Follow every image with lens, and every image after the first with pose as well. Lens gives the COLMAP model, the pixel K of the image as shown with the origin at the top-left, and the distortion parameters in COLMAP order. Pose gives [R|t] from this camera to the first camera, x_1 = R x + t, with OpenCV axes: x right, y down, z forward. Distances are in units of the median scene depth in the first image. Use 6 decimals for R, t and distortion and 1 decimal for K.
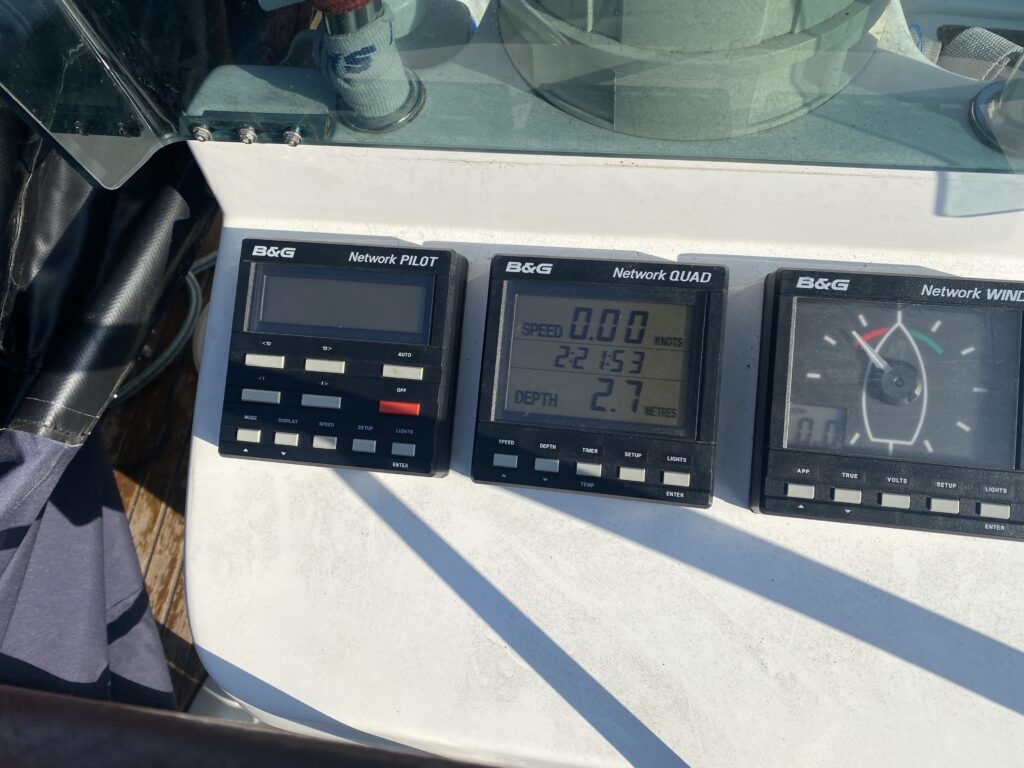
lens RADIAL K [[755.6, 0, 512.0], [0, 755.6, 384.0], [0, 0, 1]] dist [0.067077, -0.052289]
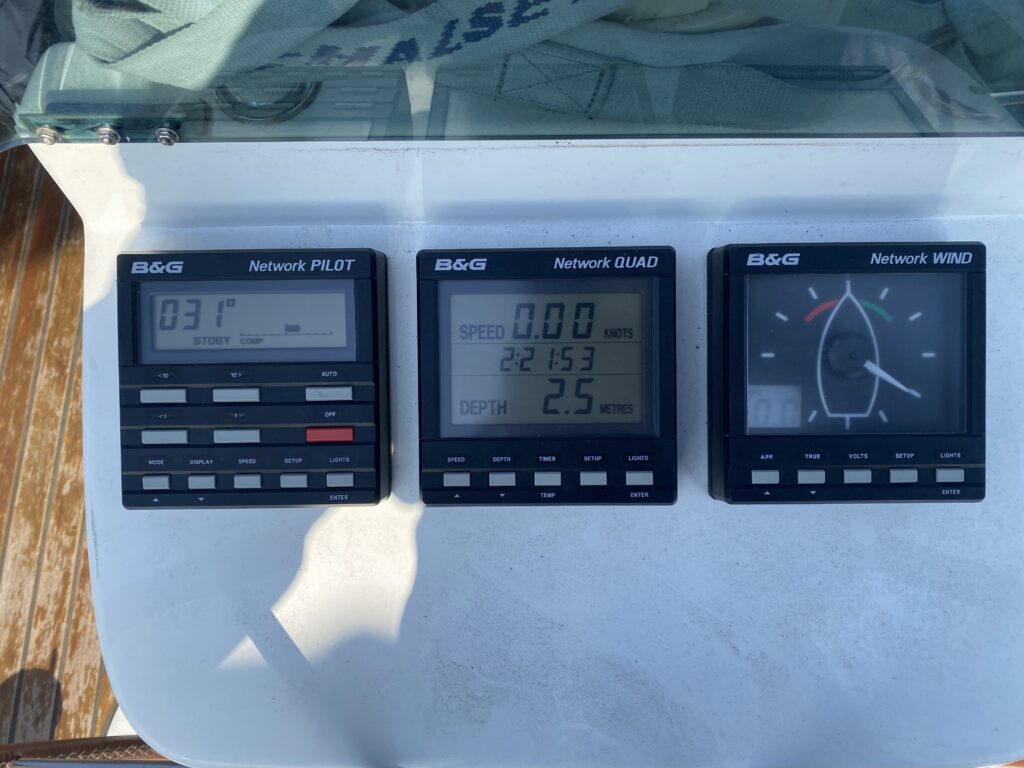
lens RADIAL K [[755.6, 0, 512.0], [0, 755.6, 384.0], [0, 0, 1]] dist [0.067077, -0.052289]
pose [[0.984729, -0.105603, 0.138405, -0.057107], [0.092516, 0.990894, 0.097821, -0.096305], [-0.147475, -0.083523, 0.985533, 0.097467]]
